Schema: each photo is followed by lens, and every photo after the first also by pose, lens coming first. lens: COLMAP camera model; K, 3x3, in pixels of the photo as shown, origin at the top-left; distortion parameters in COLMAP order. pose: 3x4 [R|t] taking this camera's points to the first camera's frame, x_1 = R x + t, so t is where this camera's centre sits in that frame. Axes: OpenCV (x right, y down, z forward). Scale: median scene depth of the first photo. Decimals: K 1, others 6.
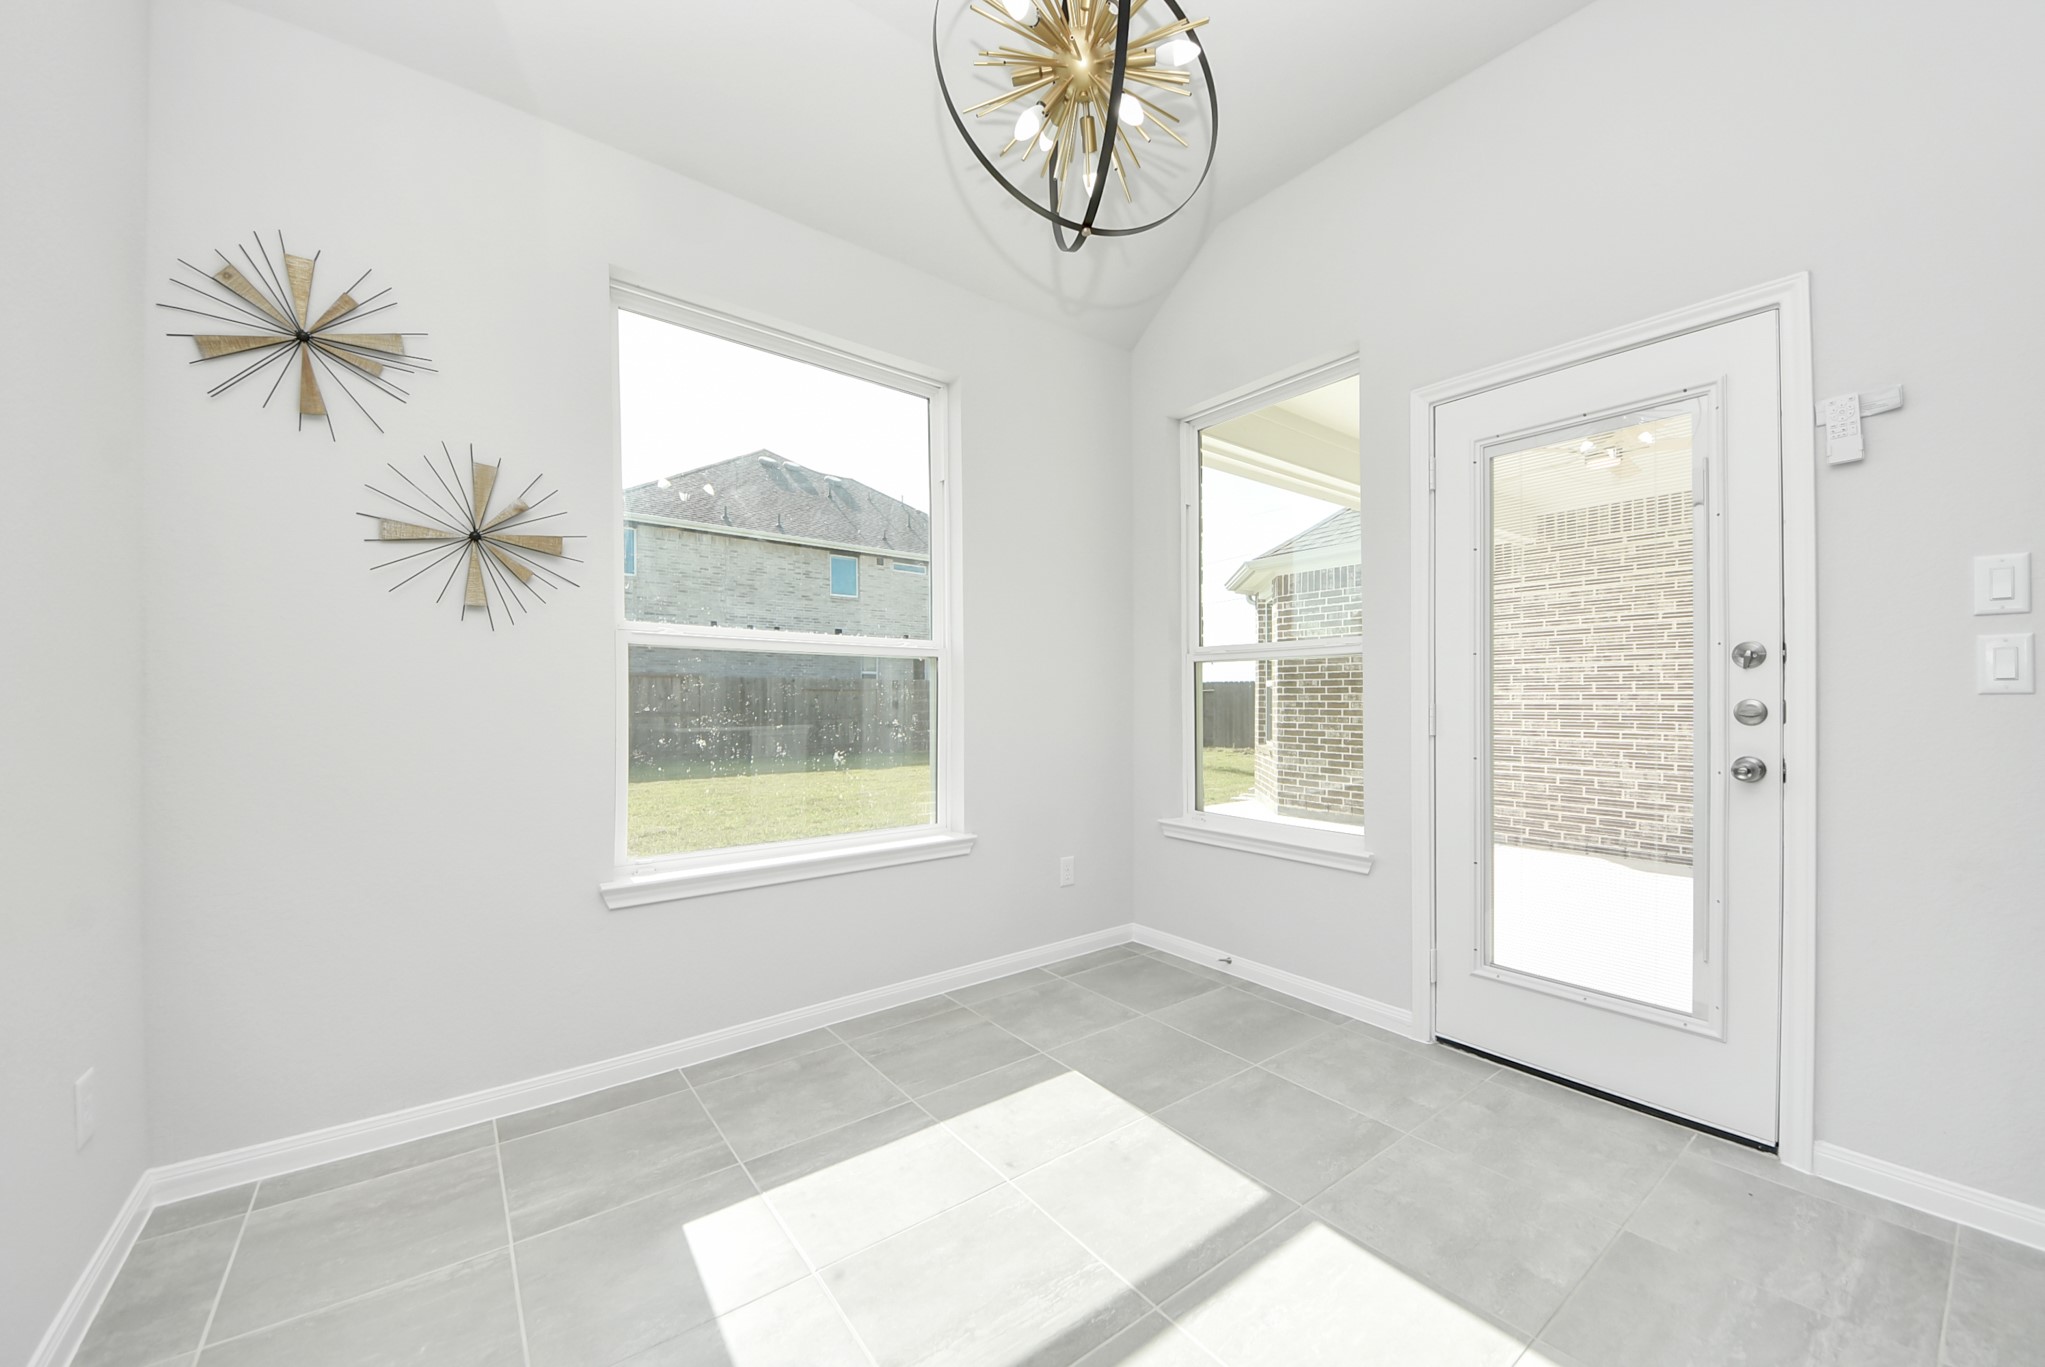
lens RADIAL K [[734.1, 0, 1025.3], [0, 734.1, 695.9], [0, 0, 1]] dist [0.033004, -0.021292]
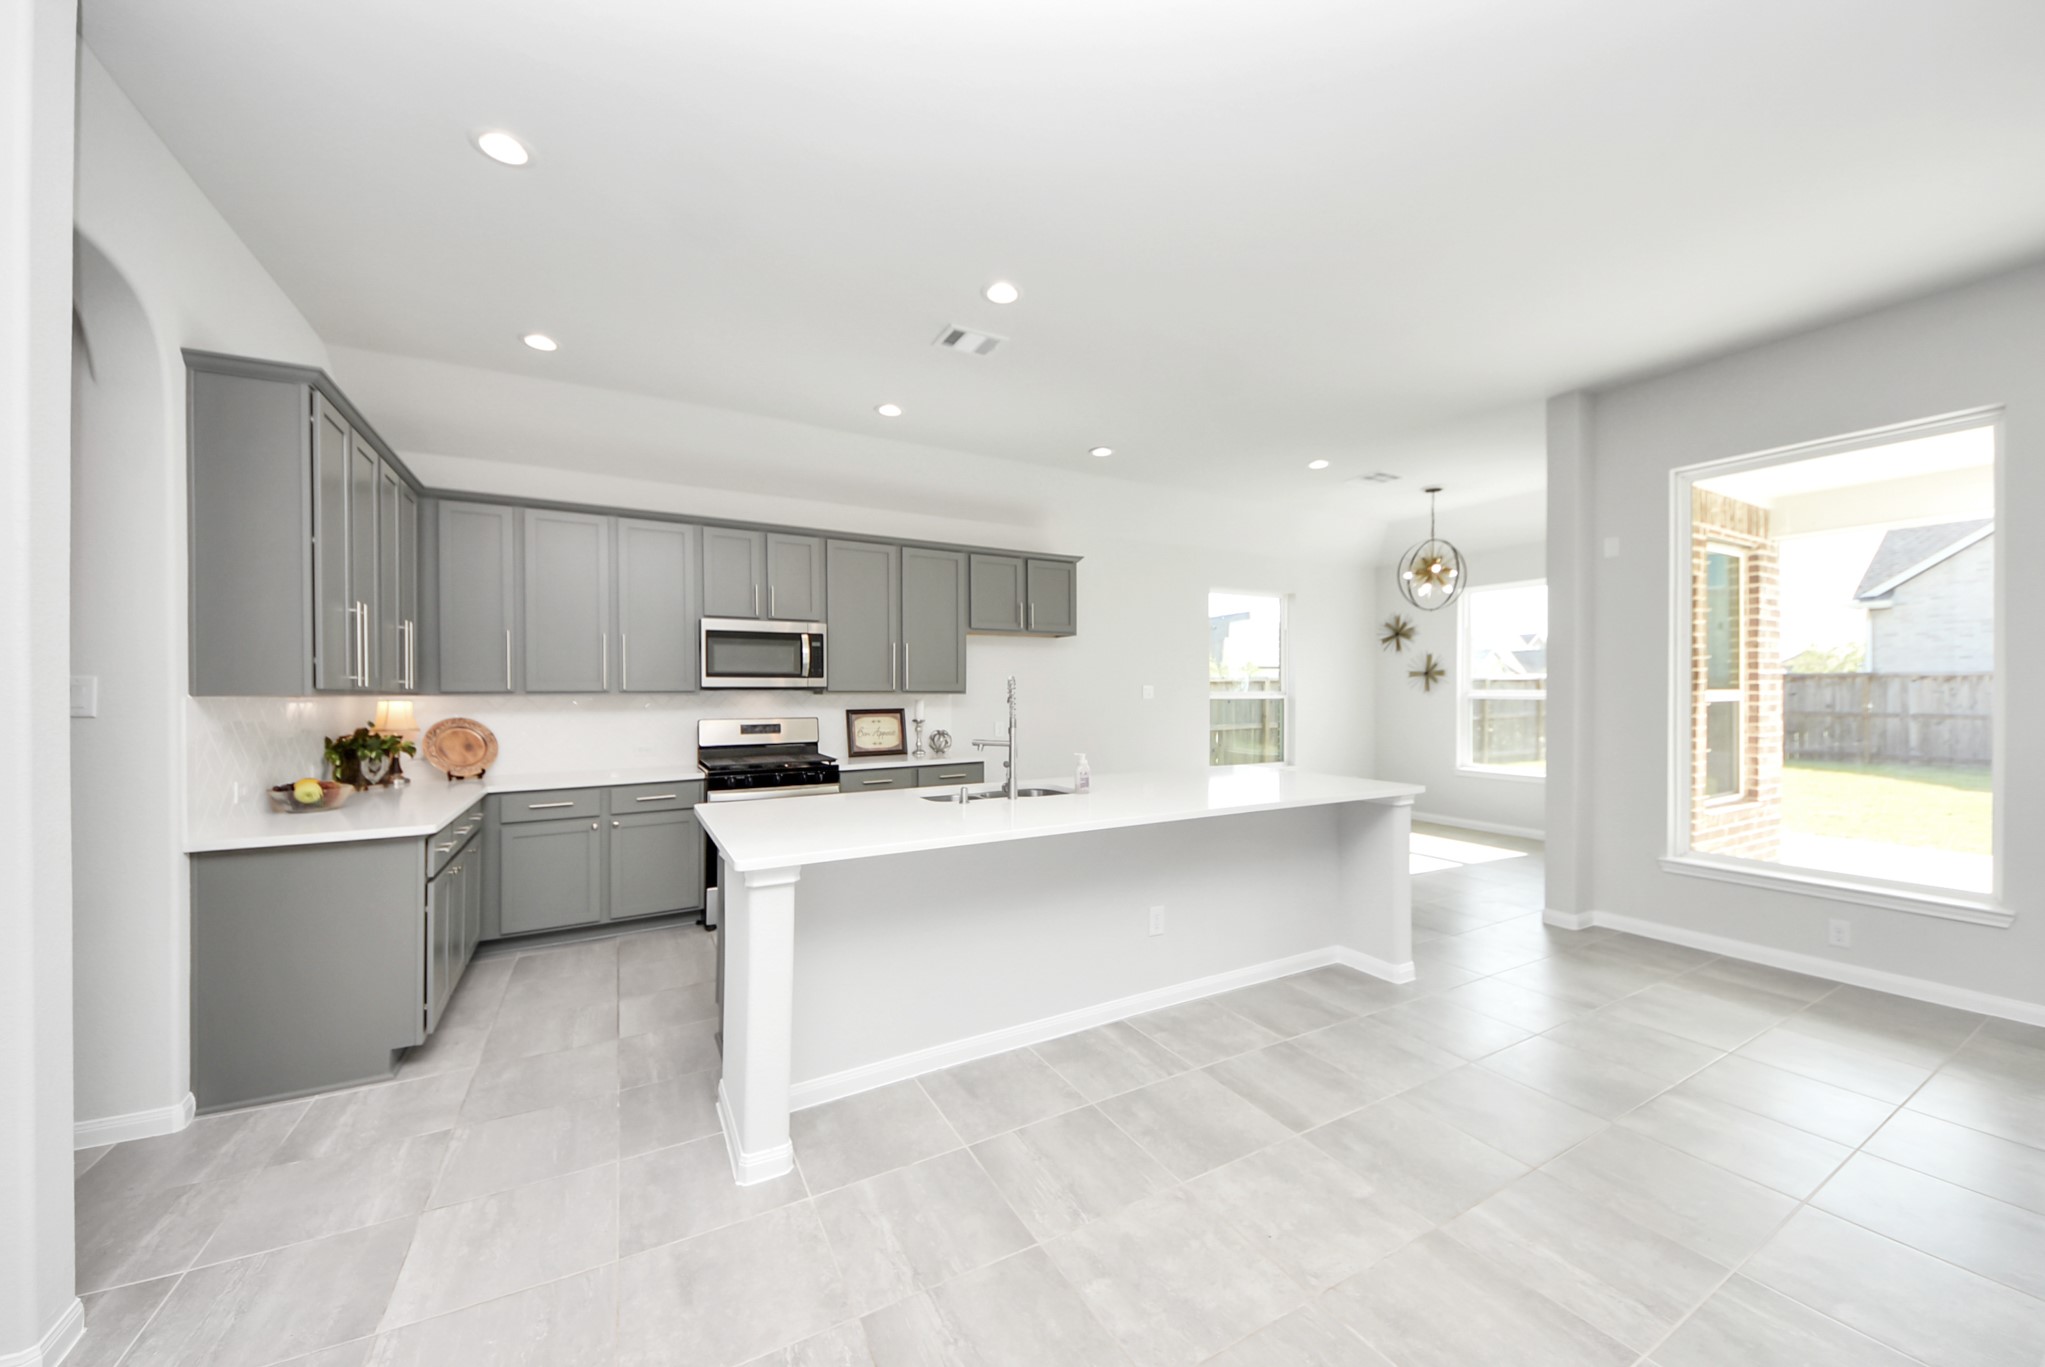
lens RADIAL K [[761.0, 0, 1027.7], [0, 761.0, 700.5], [0, 0, 1]] dist [0.033830, -0.019790]
pose [[-0.150575, 0.011527, -0.988531, 3.702112], [0.007565, 0.999916, 0.010508, -0.125168], [0.988570, -0.005896, -0.150649, -0.504542]]
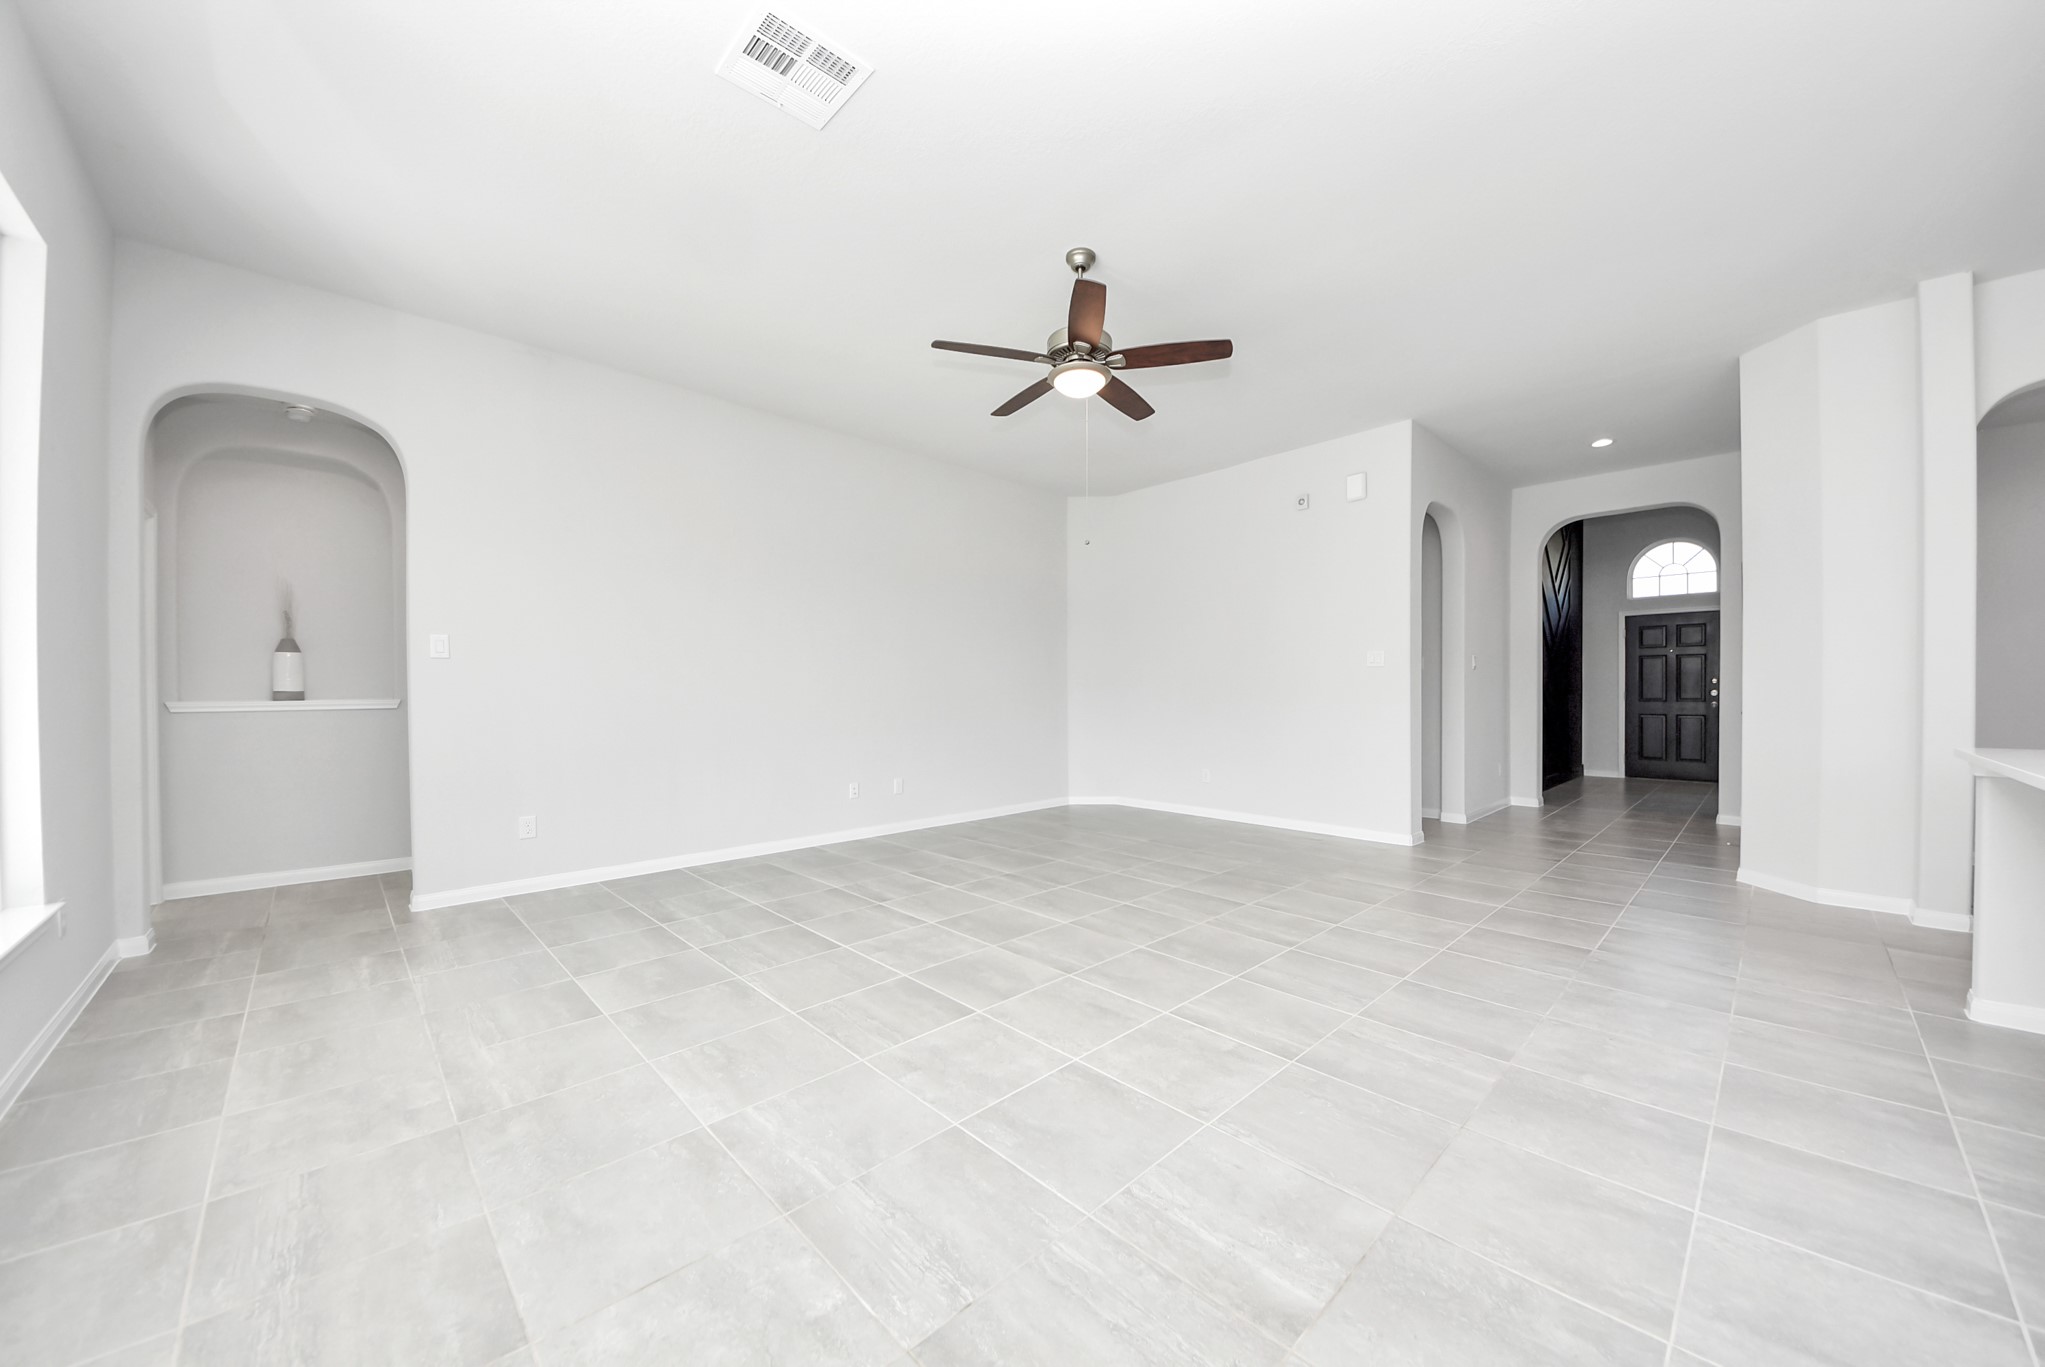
lens RADIAL K [[719.6, 0, 1019.2], [0, 719.6, 657.9], [0, 0, 1]] dist [0.024181, -0.016376]
pose [[-0.101126, 0.042467, 0.993967, 1.489625], [-0.002023, 0.999078, -0.042891, 0.012509], [-0.994872, -0.006348, -0.100947, 0.782115]]
